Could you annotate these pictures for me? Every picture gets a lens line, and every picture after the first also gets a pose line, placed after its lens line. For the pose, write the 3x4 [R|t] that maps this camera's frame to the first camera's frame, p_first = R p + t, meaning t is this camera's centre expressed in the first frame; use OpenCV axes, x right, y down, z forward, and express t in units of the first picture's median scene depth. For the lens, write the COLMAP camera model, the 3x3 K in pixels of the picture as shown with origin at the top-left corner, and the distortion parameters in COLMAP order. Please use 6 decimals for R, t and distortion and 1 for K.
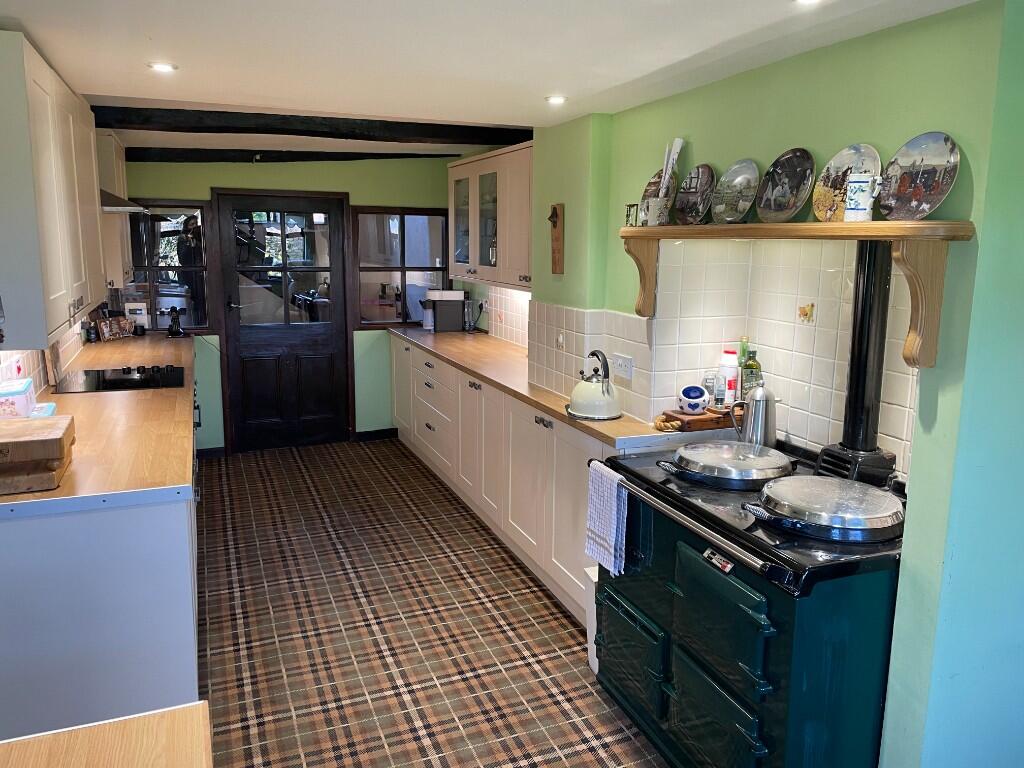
lens RADIAL K [[786.3, 0, 510.6], [0, 786.3, 383.5], [0, 0, 1]] dist [0.012076, -0.001614]
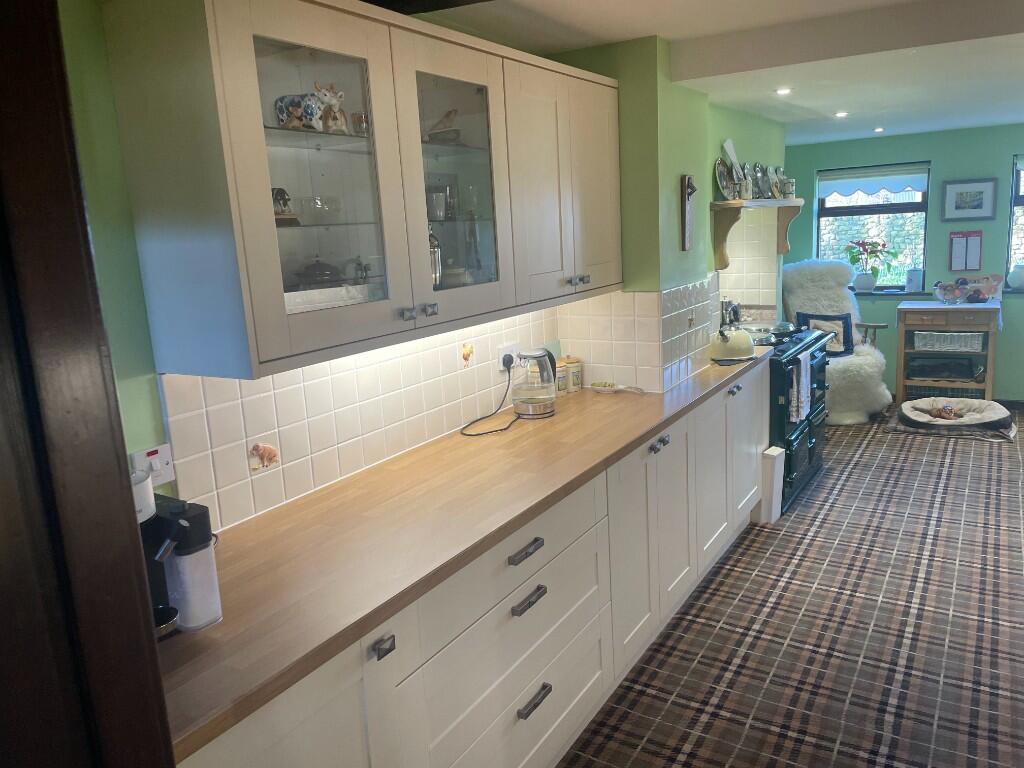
lens RADIAL K [[786.3, 0, 508.8], [0, 786.3, 378.9], [0, 0, 1]] dist [0.012076, -0.001614]
pose [[-0.585751, -0.130817, 0.799864, -0.534396], [0.211984, 0.927807, 0.306980, -0.286587], [-0.782278, 0.349373, -0.515732, 1.585663]]
